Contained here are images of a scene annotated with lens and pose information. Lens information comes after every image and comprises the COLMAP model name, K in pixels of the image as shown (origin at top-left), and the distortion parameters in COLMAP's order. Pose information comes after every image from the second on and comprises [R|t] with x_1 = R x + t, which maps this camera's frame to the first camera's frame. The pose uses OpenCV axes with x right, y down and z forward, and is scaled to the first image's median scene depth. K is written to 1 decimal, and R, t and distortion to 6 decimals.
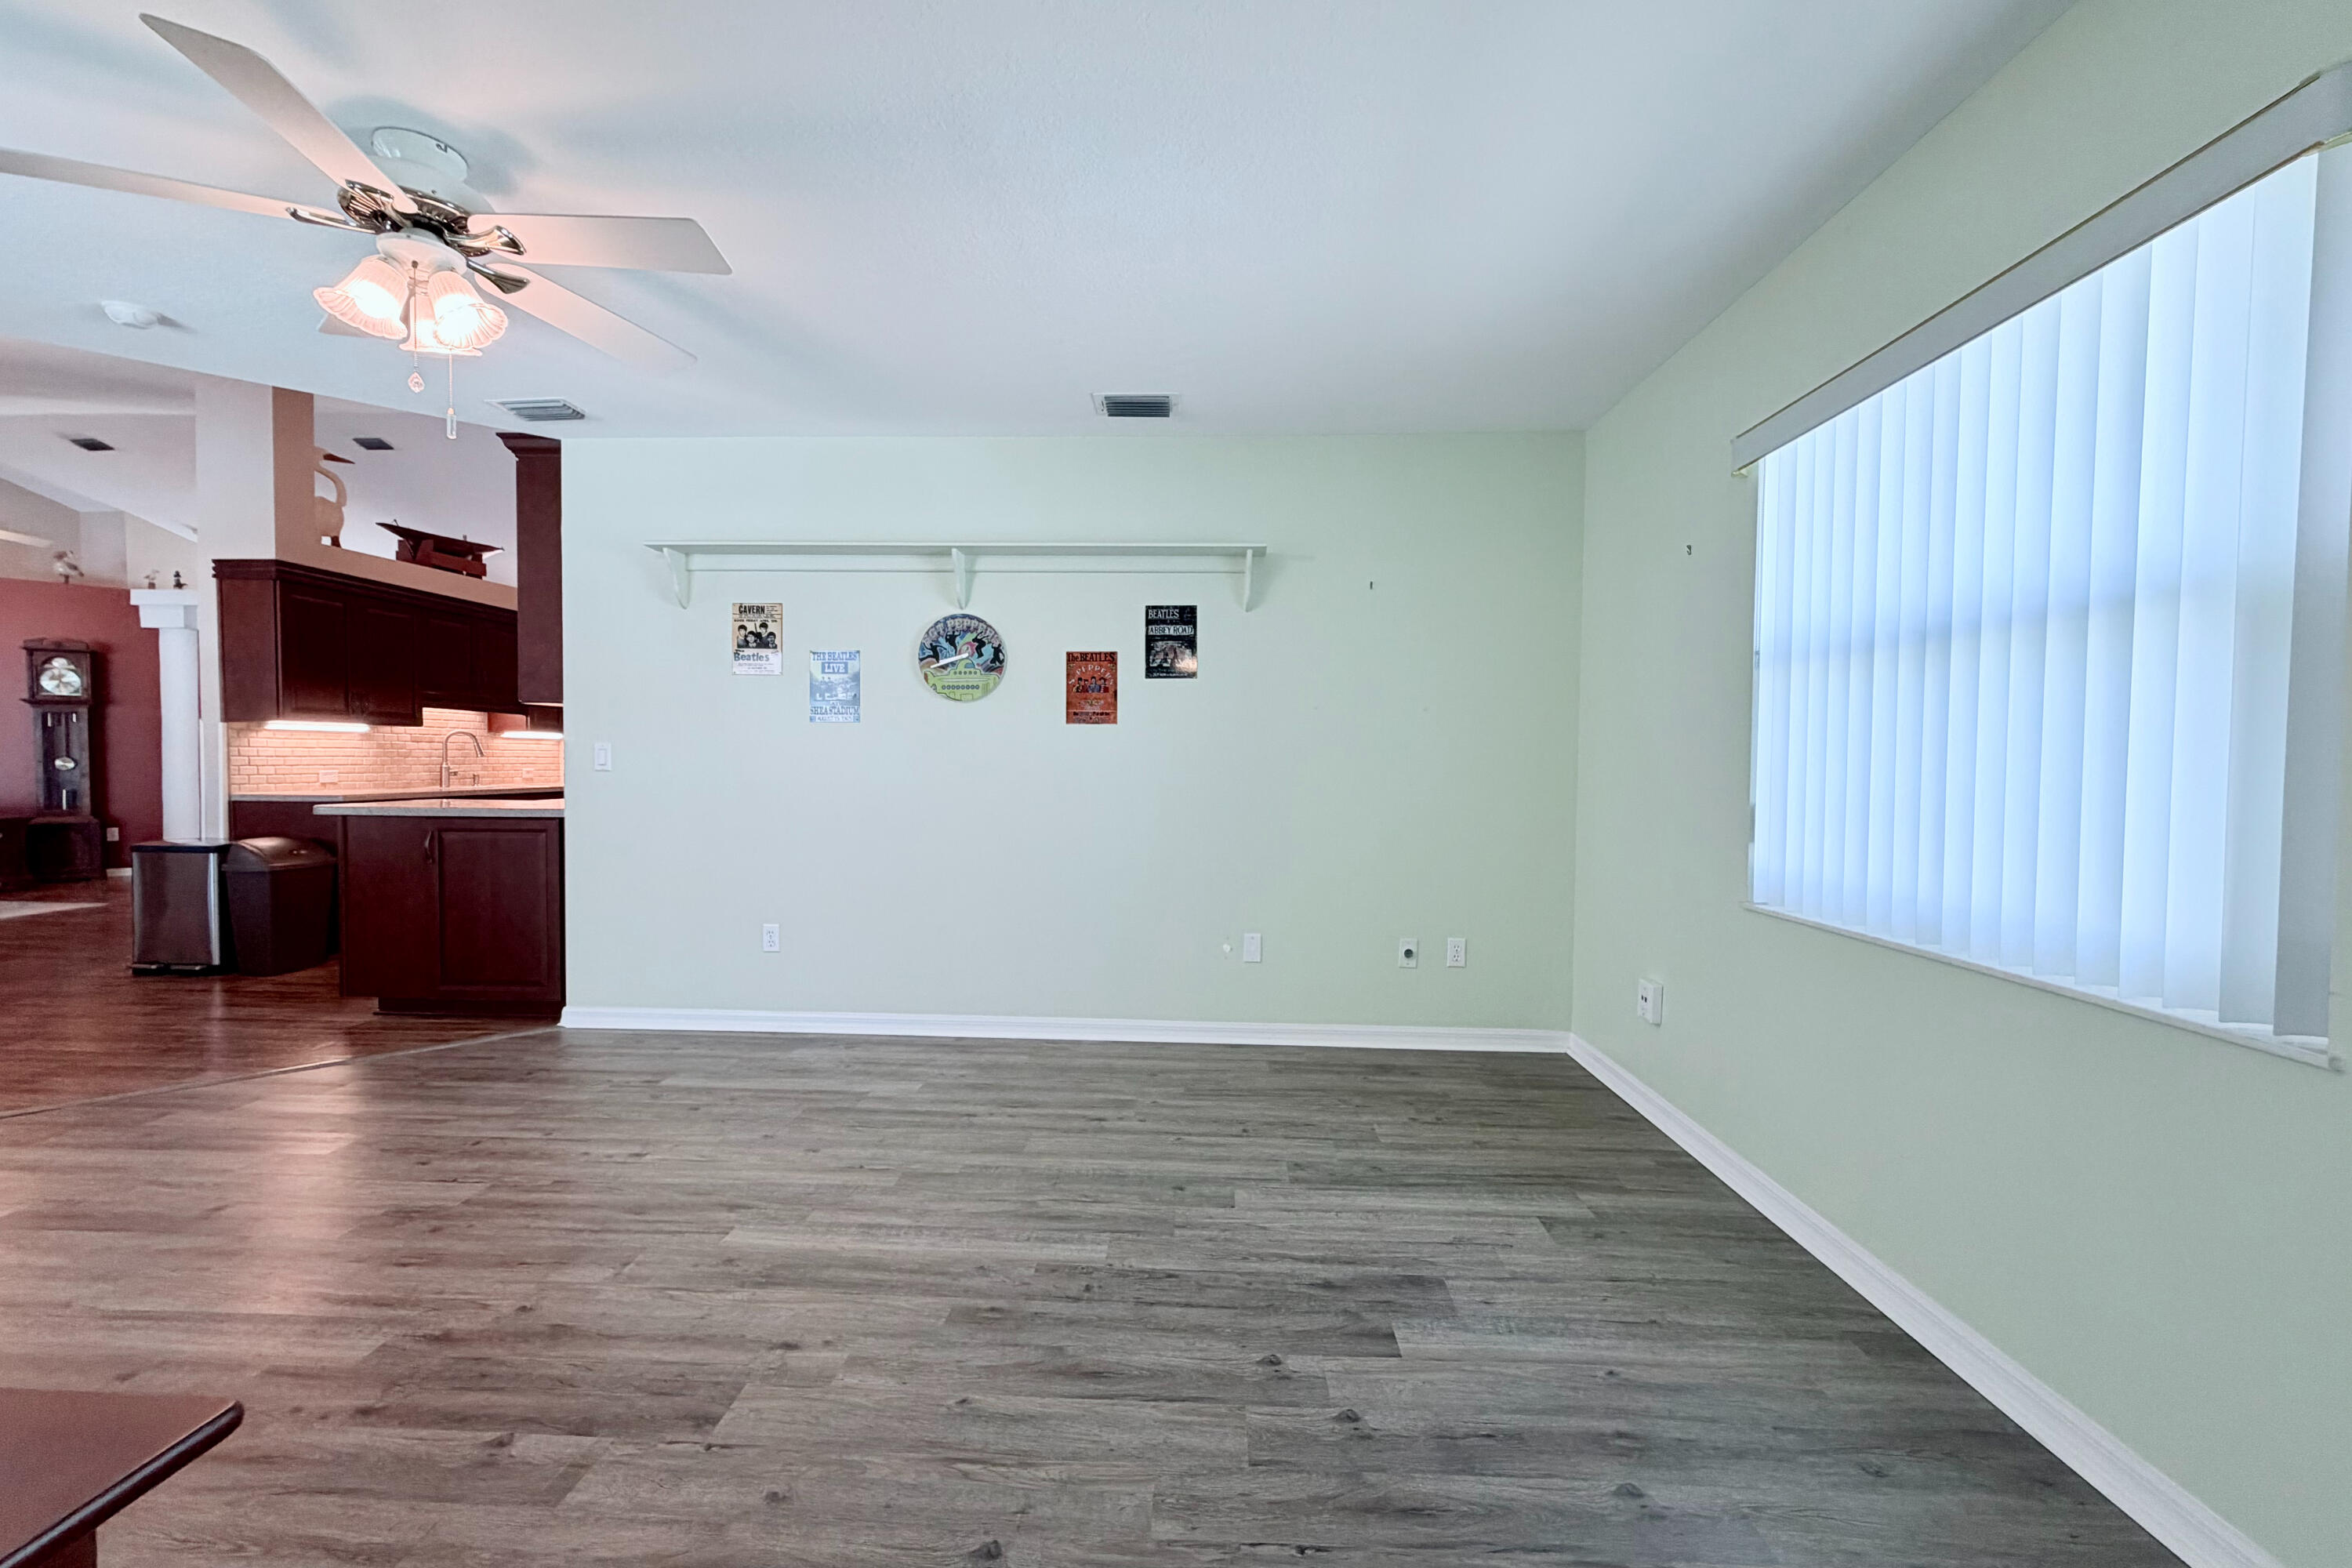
lens RADIAL K [[938.6, 0, 1170.5], [0, 938.6, 788.0], [0, 0, 1]] dist [0.002917, -0.000861]
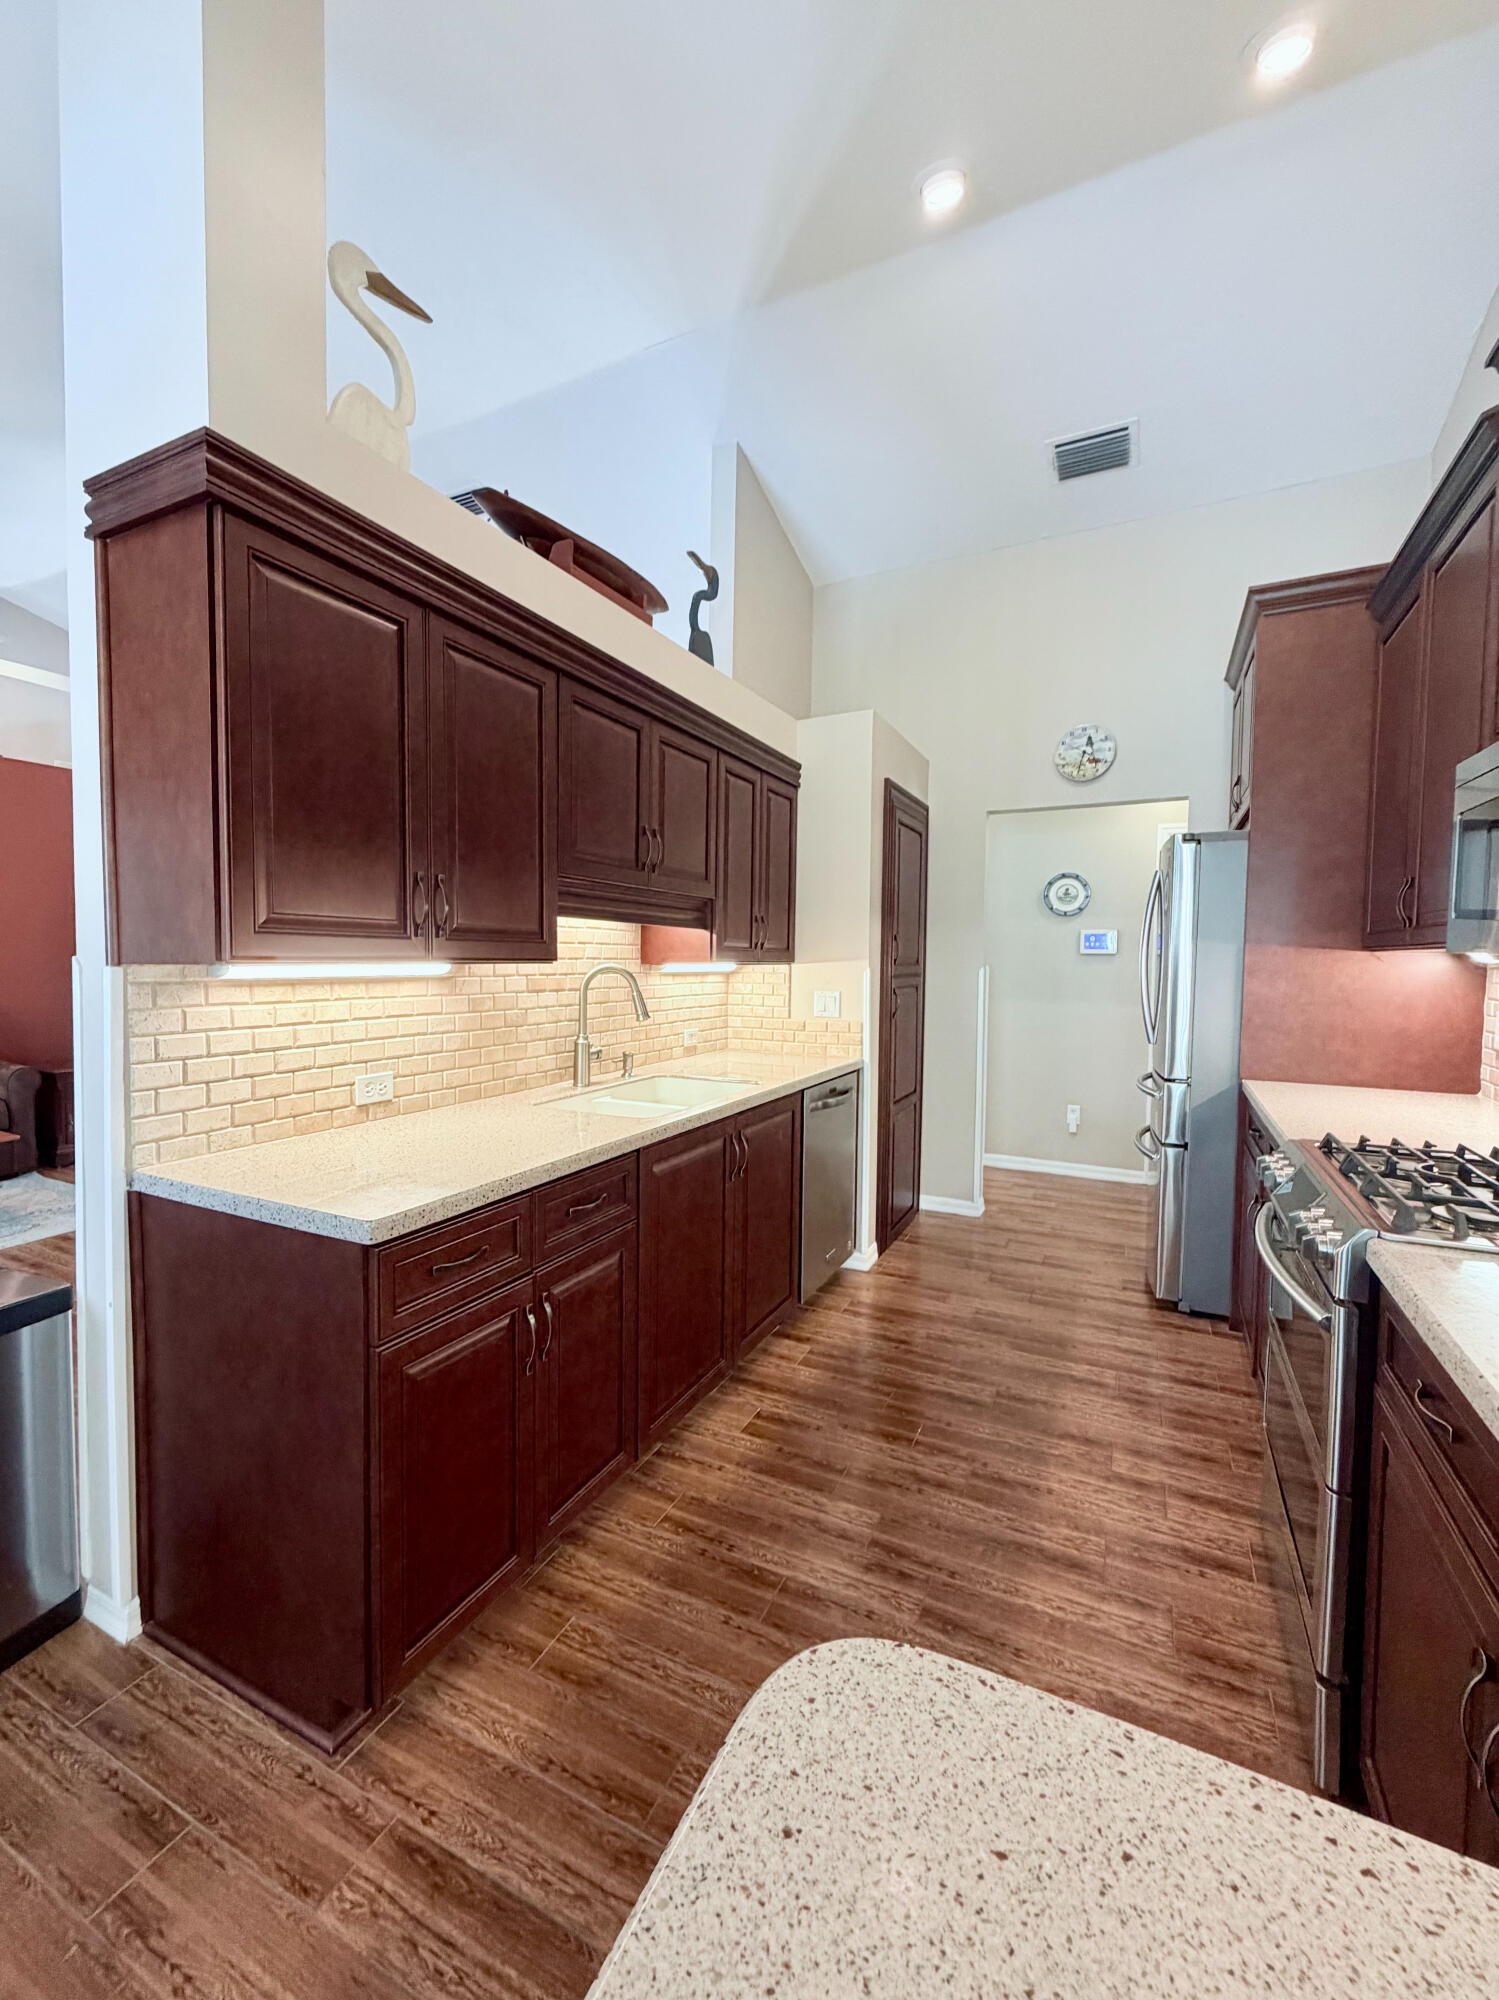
lens RADIAL K [[849.1, 0, 701.1], [0, 849.1, 994.4], [0, 0, 1]] dist [0.001771, -0.000016]
pose [[0.906669, 0.017395, -0.421483, -0.463399], [-0.013961, 0.999839, 0.011232, -0.045167], [0.421611, -0.004300, 0.906767, 0.549968]]
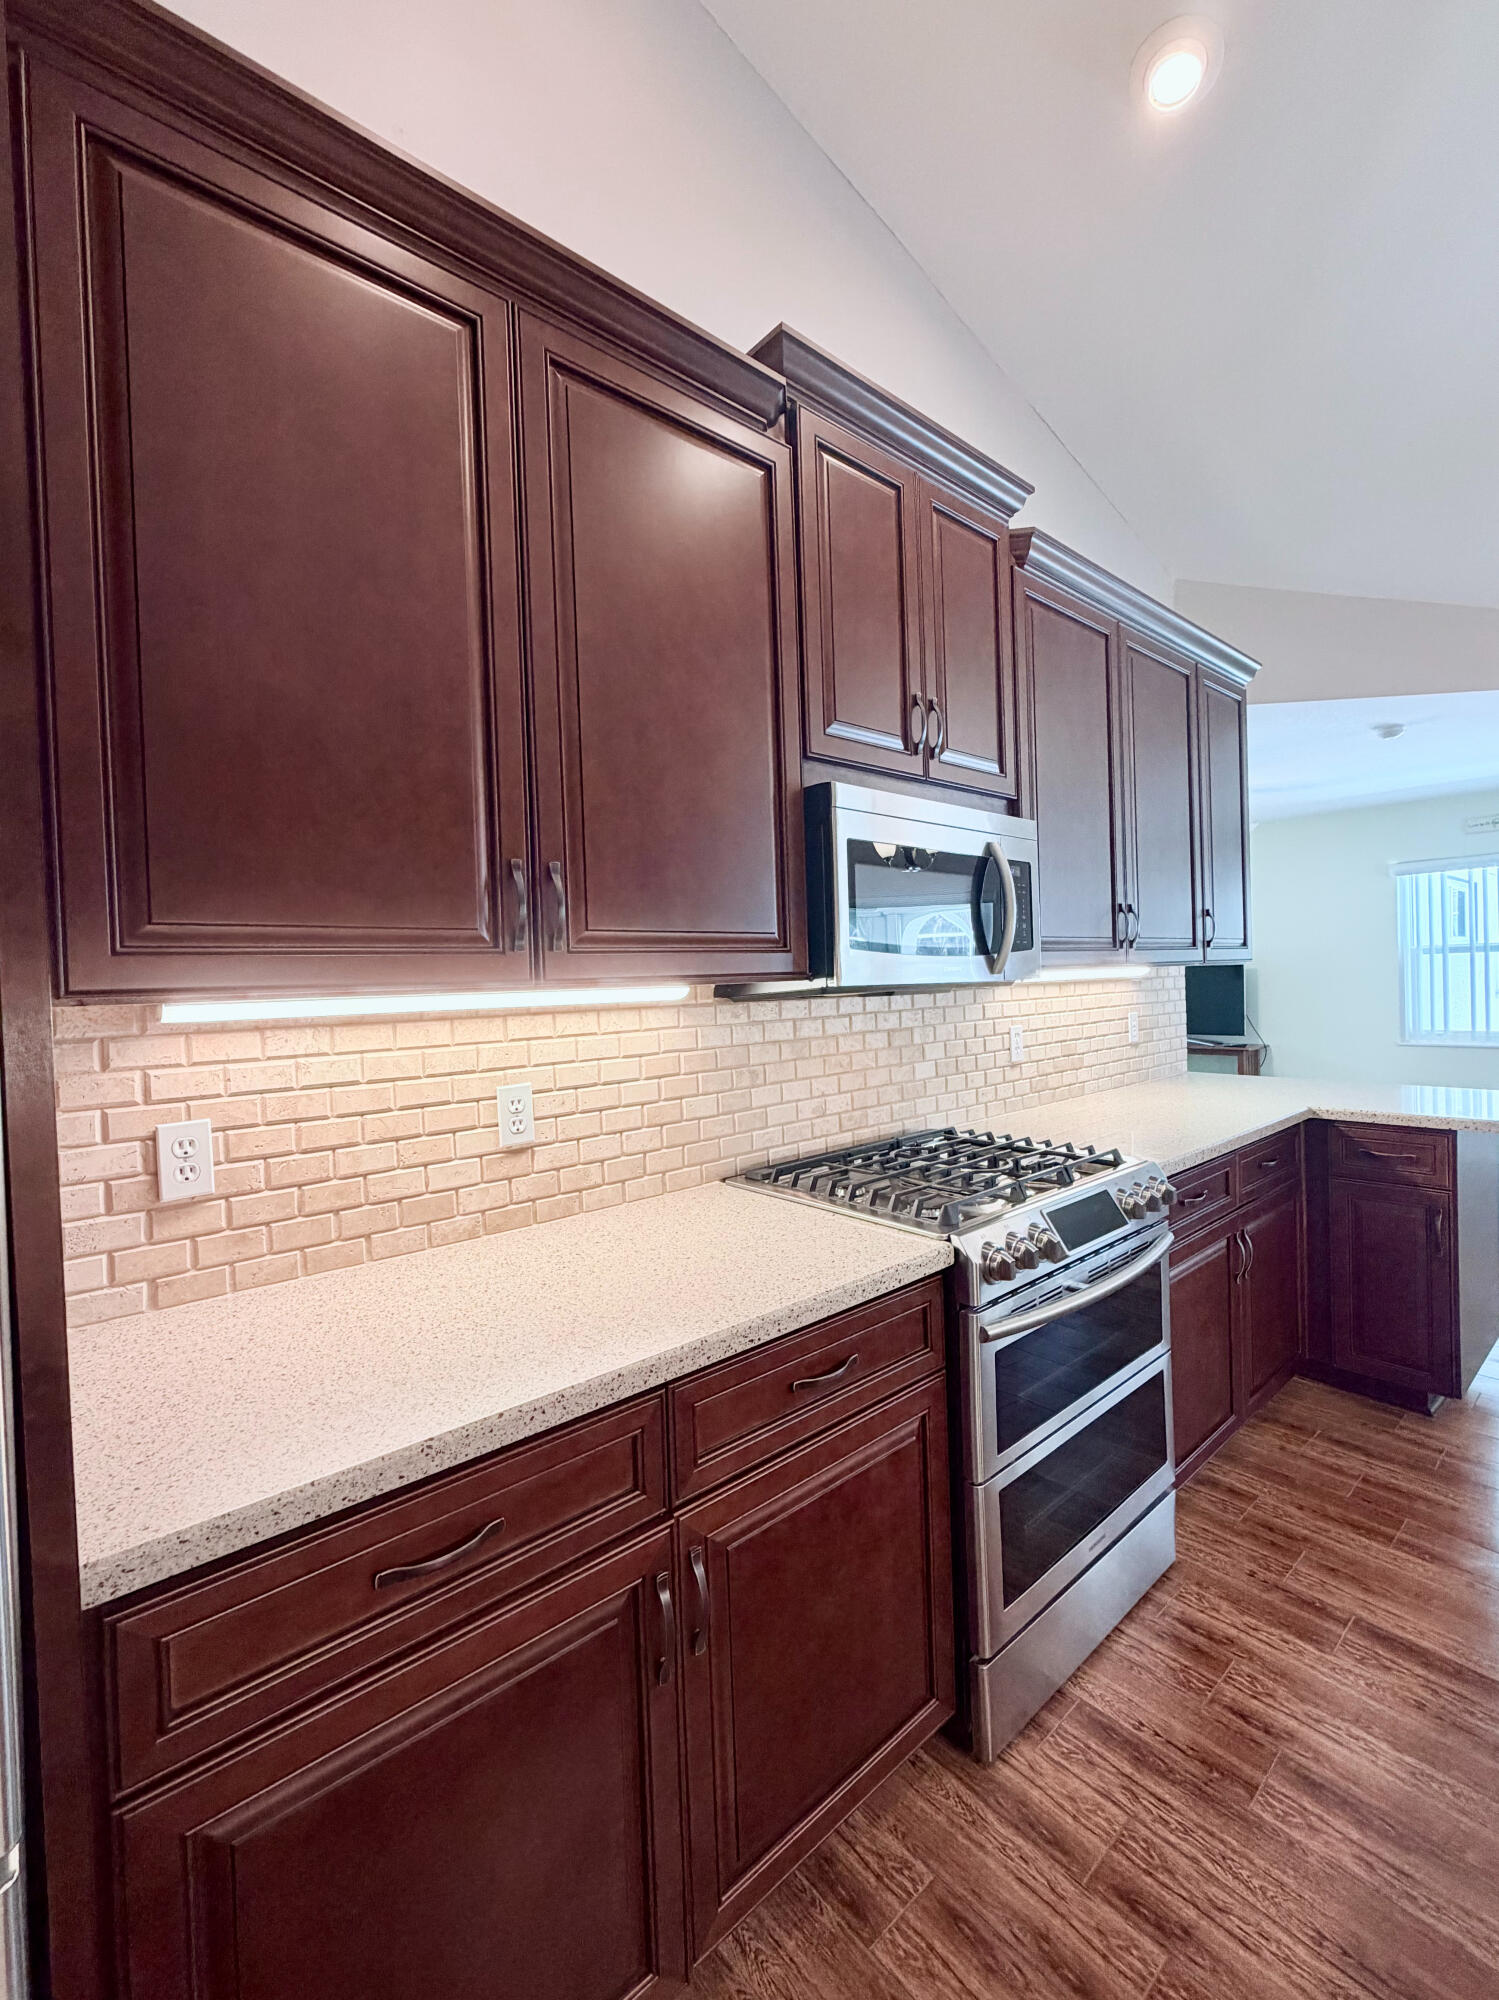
lens RADIAL K [[849.1, 0, 754.7], [0, 849.1, 997.1], [0, 0, 1]] dist [0.001771, -0.000016]
pose [[-0.691609, -0.000343, 0.722272, -0.515942], [0.049820, 0.997595, 0.048179, -0.065829], [-0.720551, 0.069305, -0.689929, 1.025415]]
